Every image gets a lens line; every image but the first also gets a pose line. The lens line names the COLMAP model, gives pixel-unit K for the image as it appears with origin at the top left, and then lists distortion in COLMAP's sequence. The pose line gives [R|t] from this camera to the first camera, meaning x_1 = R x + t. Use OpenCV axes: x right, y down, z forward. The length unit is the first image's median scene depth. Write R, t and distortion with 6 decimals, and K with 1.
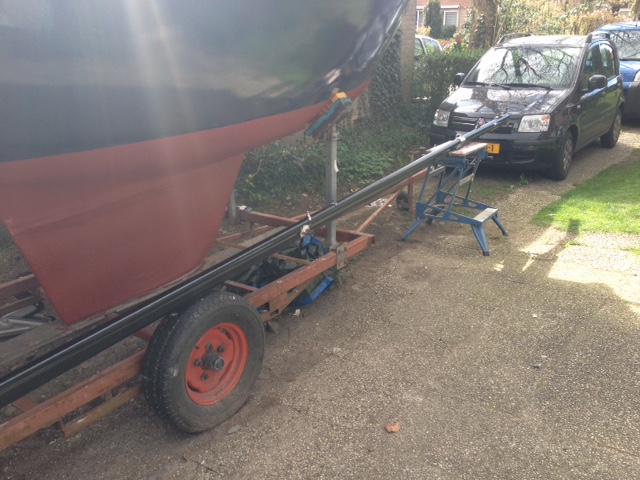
lens RADIAL K [[675.0, 0, 319.5], [0, 675.0, 234.6], [0, 0, 1]] dist [0.041307, 0.000000]
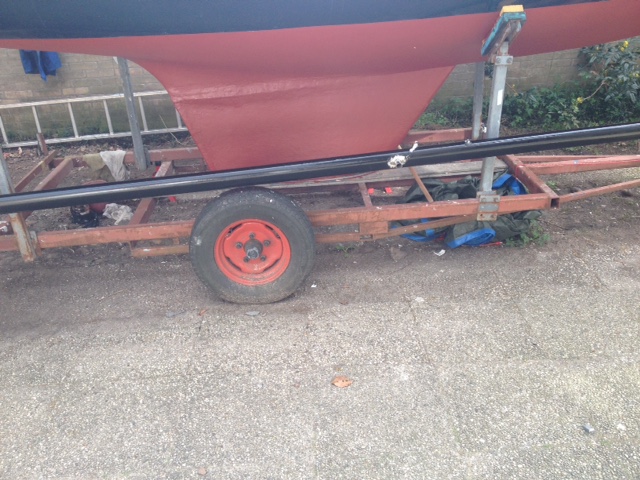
lens RADIAL K [[675.0, 0, 318.7], [0, 675.0, 243.0], [0, 0, 1]] dist [0.041307, 0.000000]
pose [[0.546744, 0.321342, -0.773182, 0.747001], [-0.193721, 0.946916, 0.256560, -0.128860], [0.814581, 0.009508, 0.579971, 0.432168]]
